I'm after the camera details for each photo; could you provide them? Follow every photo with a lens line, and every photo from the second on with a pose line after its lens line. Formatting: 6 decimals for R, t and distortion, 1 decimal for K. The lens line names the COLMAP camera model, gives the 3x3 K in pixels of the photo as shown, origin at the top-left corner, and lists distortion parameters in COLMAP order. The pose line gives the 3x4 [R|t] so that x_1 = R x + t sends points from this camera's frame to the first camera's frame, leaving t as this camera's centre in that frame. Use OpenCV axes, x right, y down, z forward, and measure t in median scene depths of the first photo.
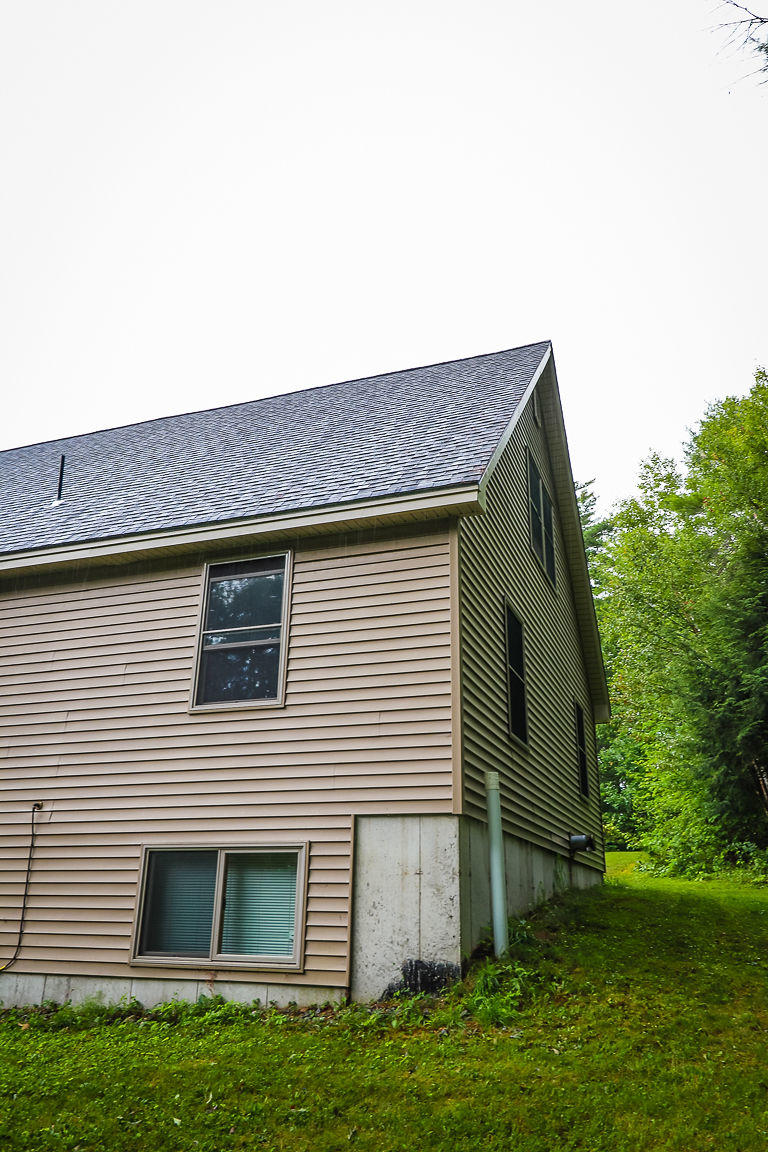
lens RADIAL K [[867.2, 0, 384.0], [0, 867.2, 576.0], [0, 0, 1]] dist [0.015711, 0.000081]
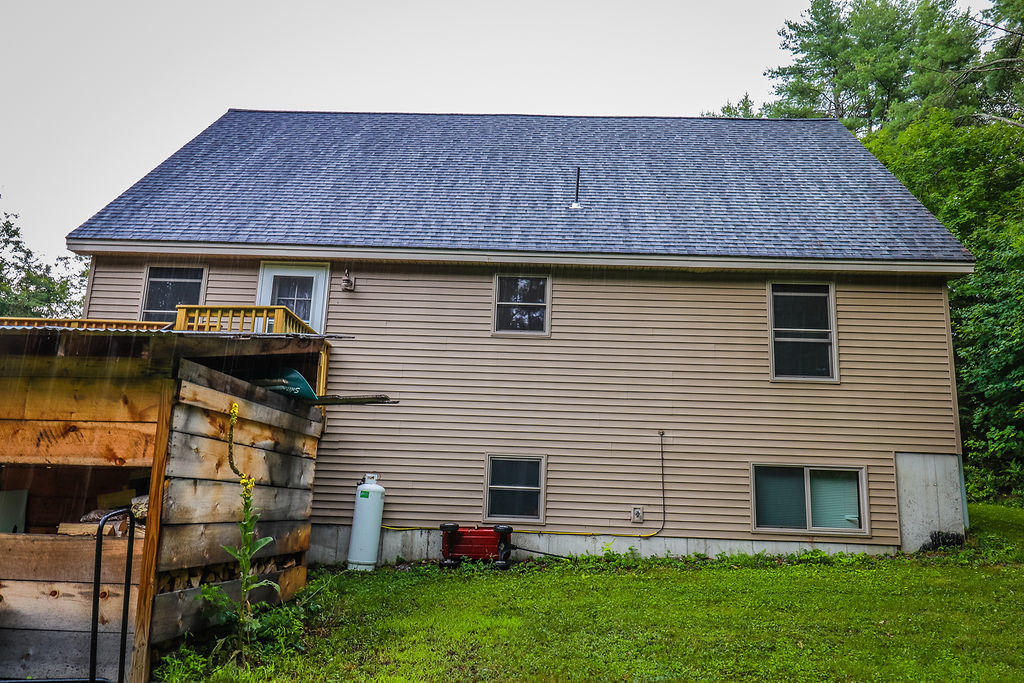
lens RADIAL K [[770.8, 0, 512.0], [0, 770.8, 341.5], [0, 0, 1]] dist [0.015711, 0.000081]
pose [[0.947312, 0.081834, 0.309681, -1.190762], [-0.132562, 0.980294, 0.146461, -0.057702], [-0.291593, -0.179796, 0.939493, -0.166195]]
